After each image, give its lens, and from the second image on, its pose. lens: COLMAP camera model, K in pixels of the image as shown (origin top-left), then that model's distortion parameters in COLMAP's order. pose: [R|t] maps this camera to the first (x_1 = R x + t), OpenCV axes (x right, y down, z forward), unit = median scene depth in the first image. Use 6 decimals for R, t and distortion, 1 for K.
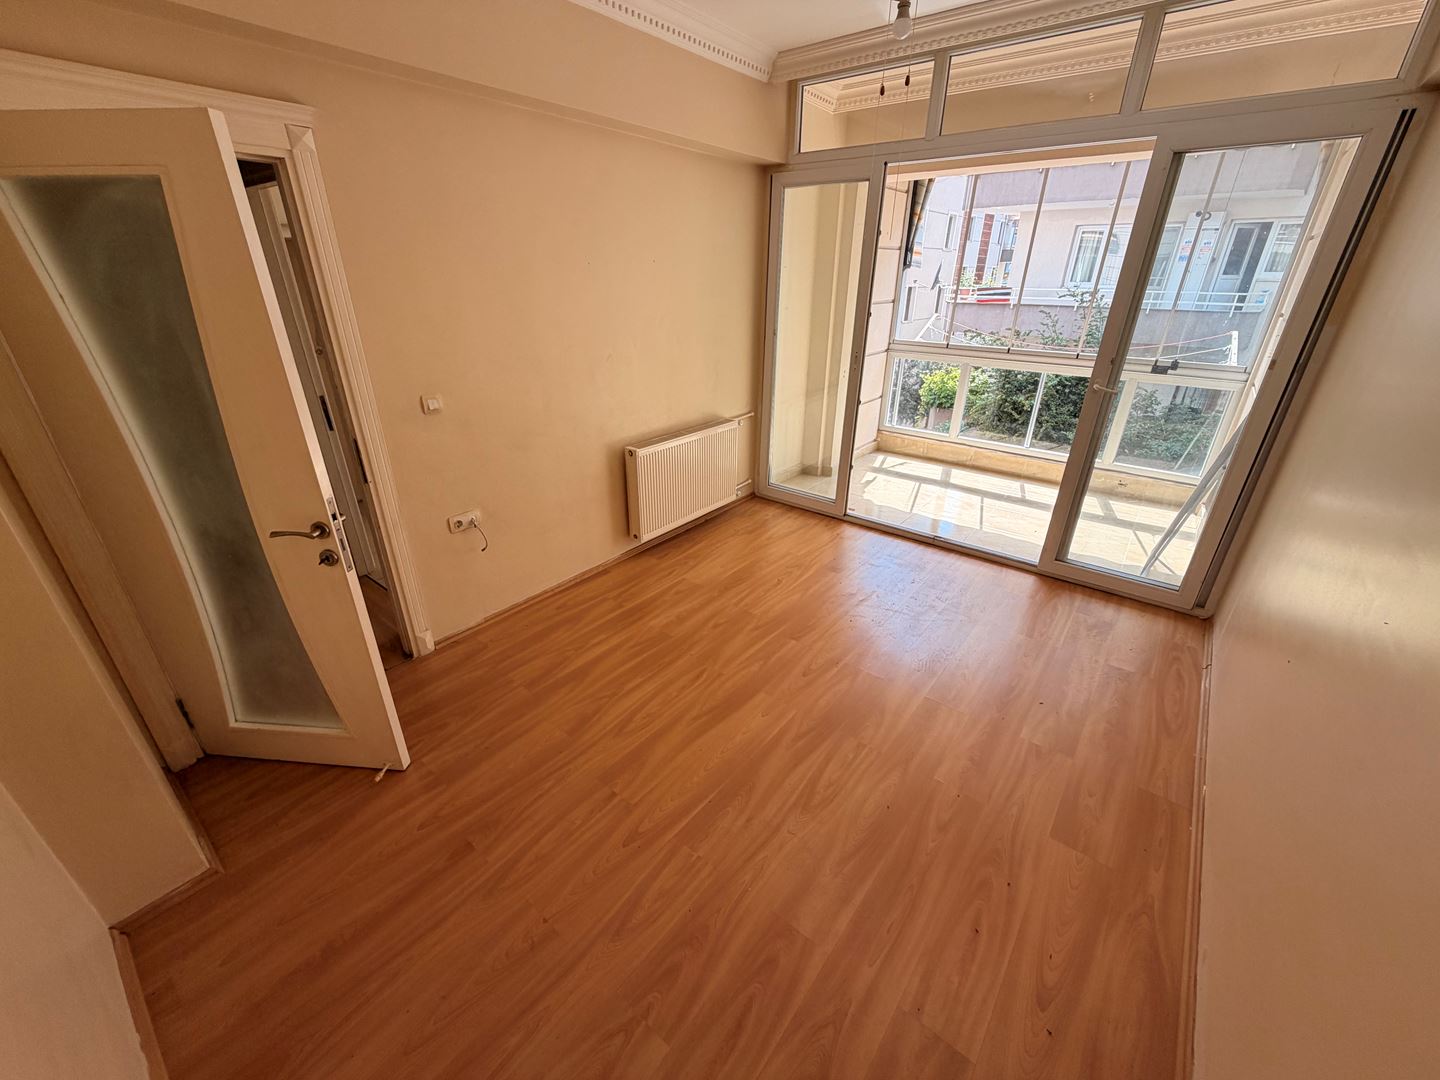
lens RADIAL K [[575.3, 0, 720.0], [0, 575.3, 540.0], [0, 0, 1]] dist [-0.000242, 0.000444]
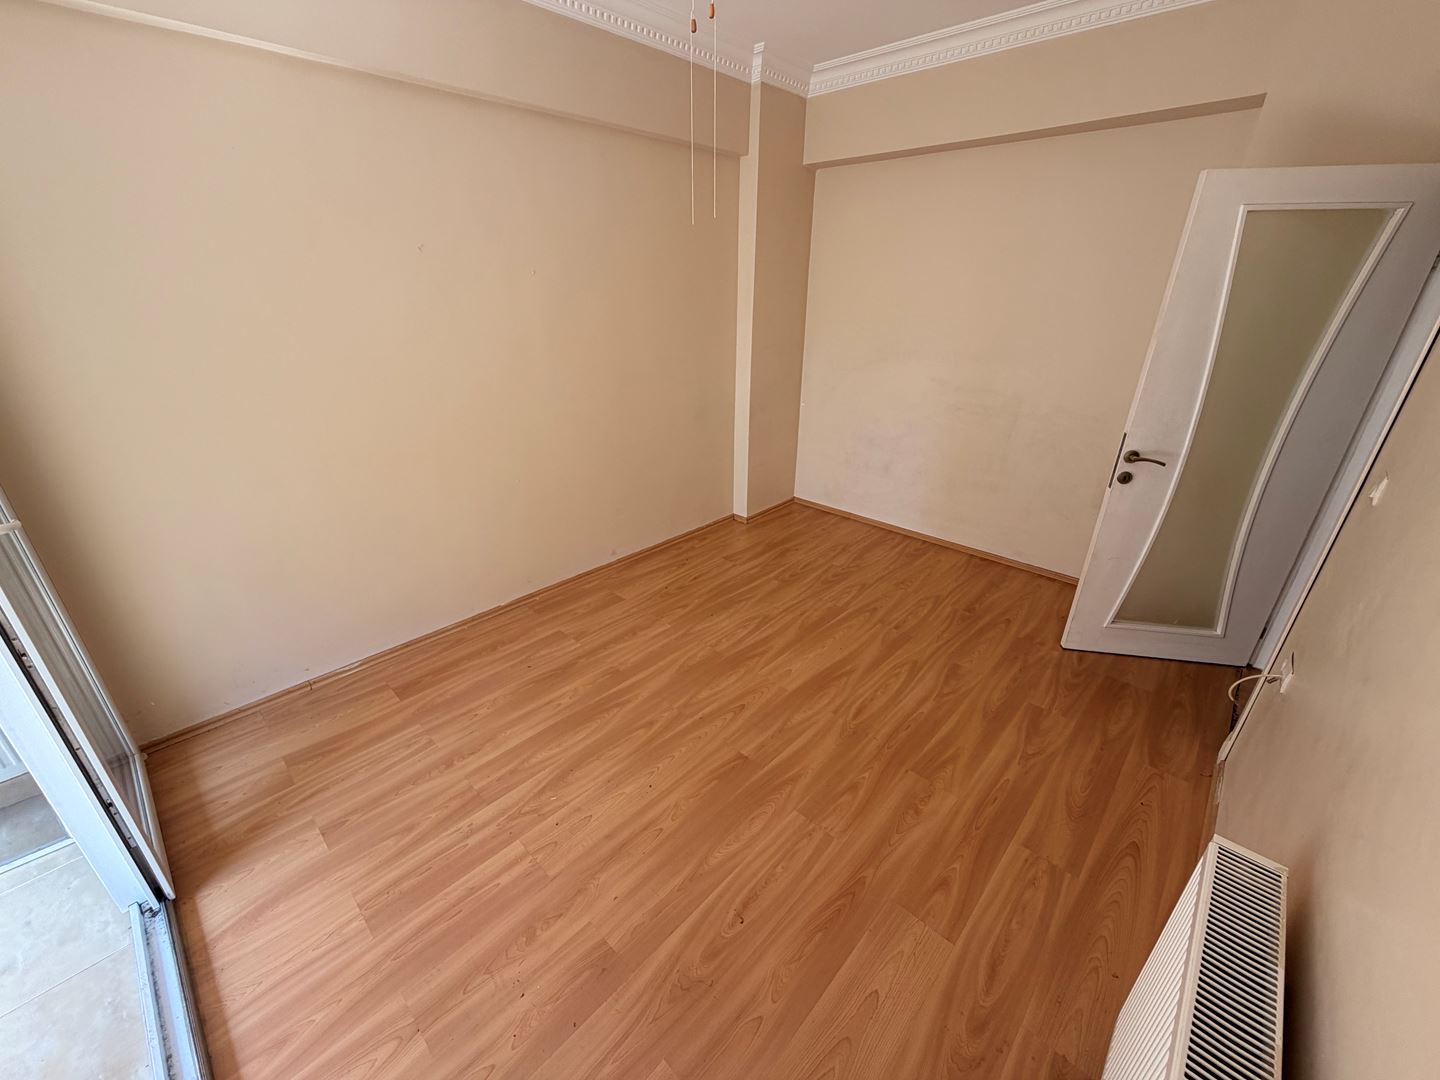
lens RADIAL K [[575.3, 0, 720.0], [0, 575.3, 540.0], [0, 0, 1]] dist [-0.000242, 0.000444]
pose [[-0.996789, -0.045070, 0.066192, 0.105546], [0.020891, 0.651599, 0.758276, -0.497895], [-0.077306, 0.757223, -0.648565, 1.096912]]
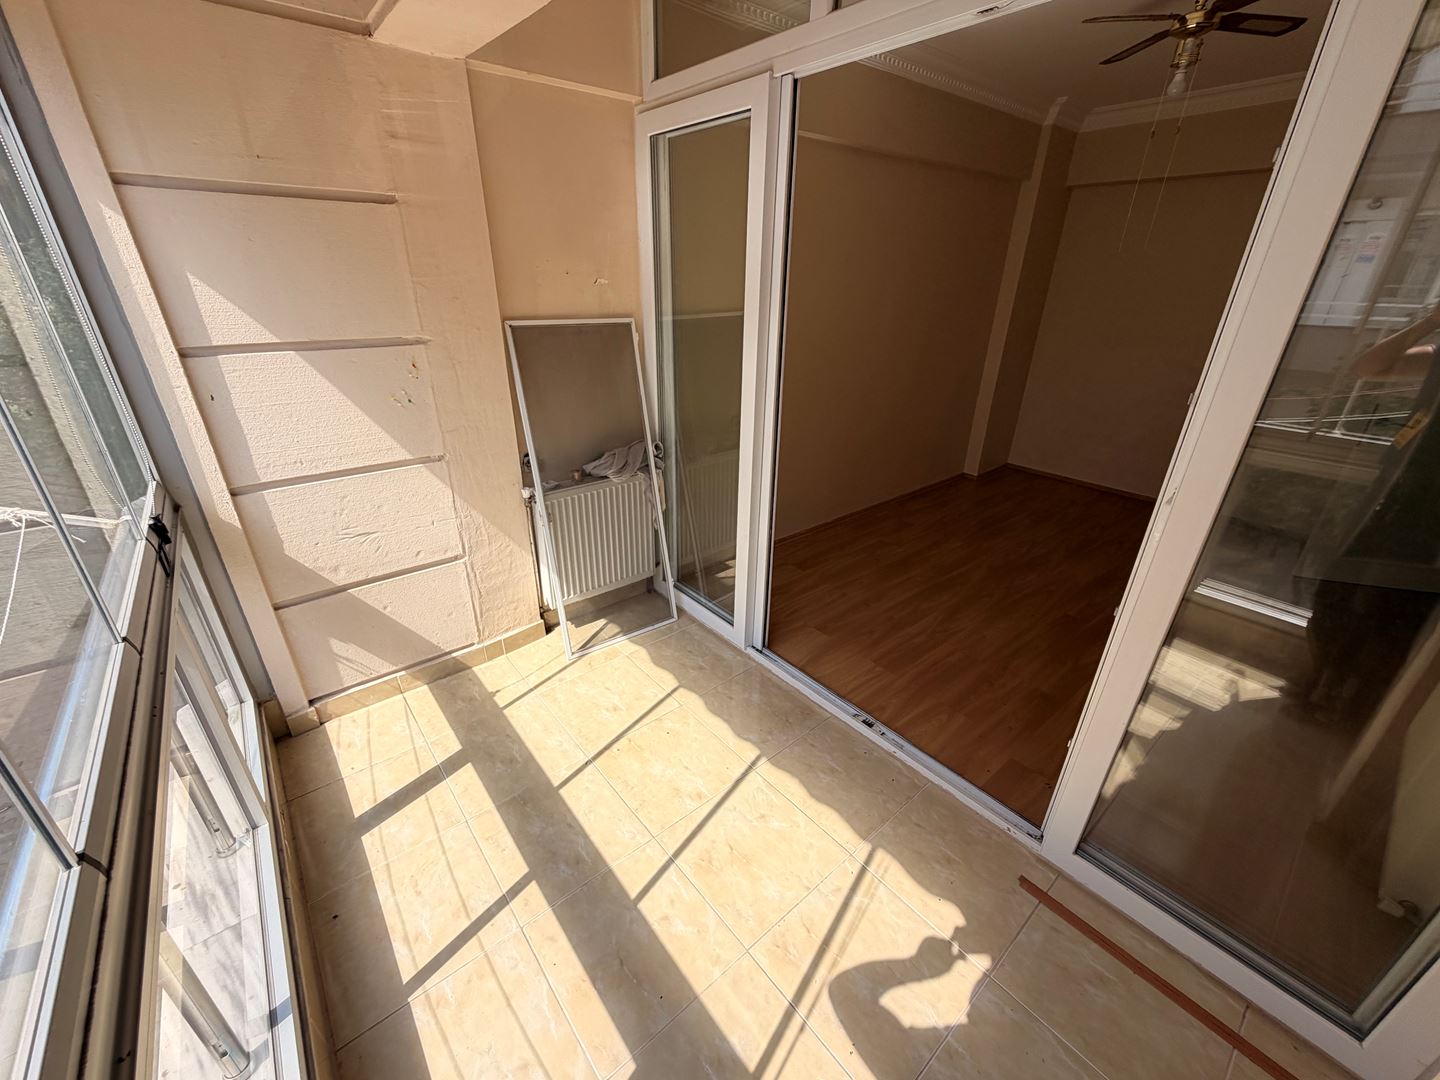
lens RADIAL K [[575.3, 0, 720.0], [0, 575.3, 540.0], [0, 0, 1]] dist [-0.000242, 0.000444]
pose [[-0.977671, -0.106589, 0.181101, 0.511041], [0.071083, 0.643264, 0.762337, -0.680323], [-0.197753, 0.758188, -0.621325, 1.457326]]
